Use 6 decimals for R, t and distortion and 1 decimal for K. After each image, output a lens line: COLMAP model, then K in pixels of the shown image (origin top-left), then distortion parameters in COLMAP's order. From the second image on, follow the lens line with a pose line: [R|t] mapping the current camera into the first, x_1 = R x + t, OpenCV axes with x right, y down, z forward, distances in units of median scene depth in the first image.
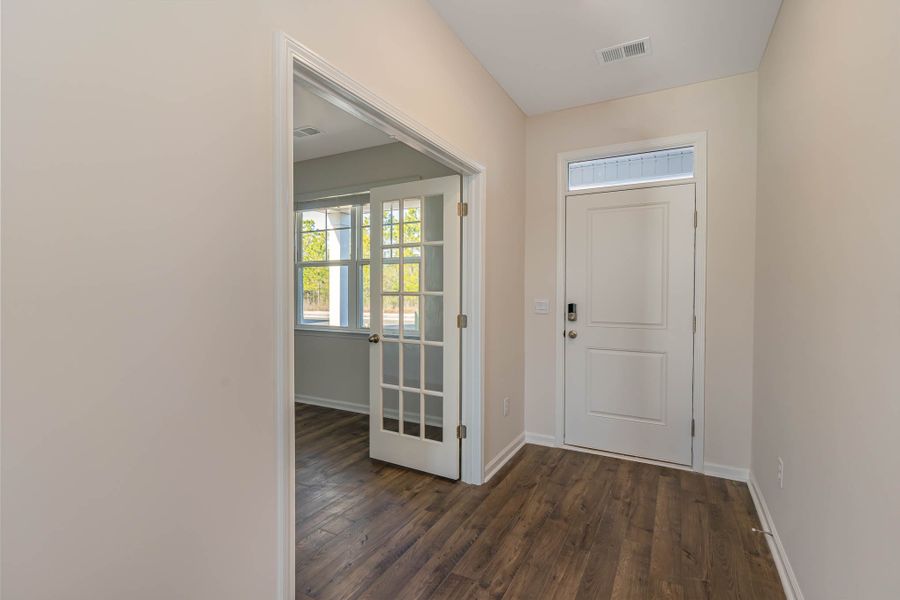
lens RADIAL K [[429.8, 0, 448.1], [0, 429.8, 297.3], [0, 0, 1]] dist [-0.001009, -0.000178]
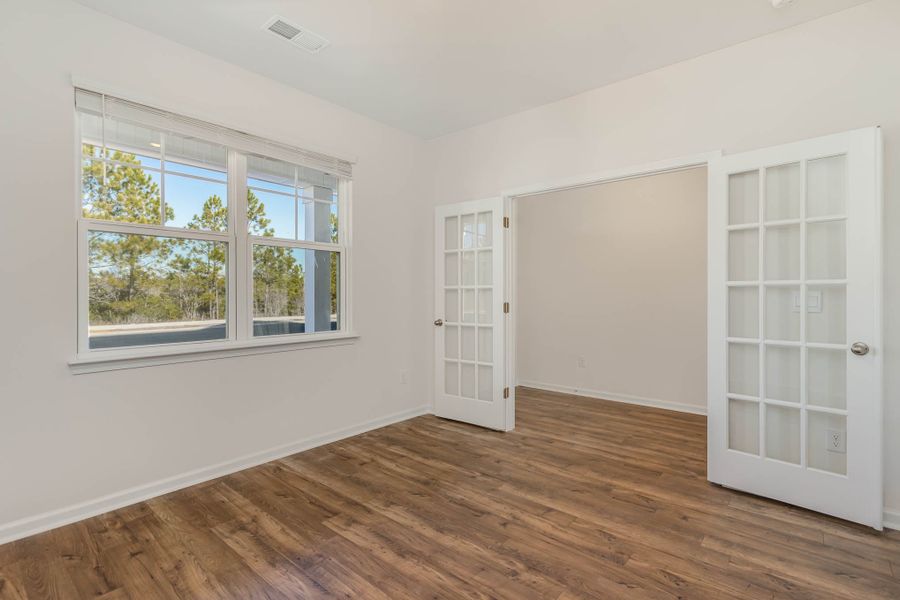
lens RADIAL K [[429.8, 0, 448.1], [0, 429.8, 297.3], [0, 0, 1]] dist [-0.001009, -0.000178]
pose [[0.208298, -0.006905, 0.978041, -1.479423], [0.019487, 0.999806, 0.002909, 0.018503], [-0.977871, 0.018453, 0.208392, 1.042639]]
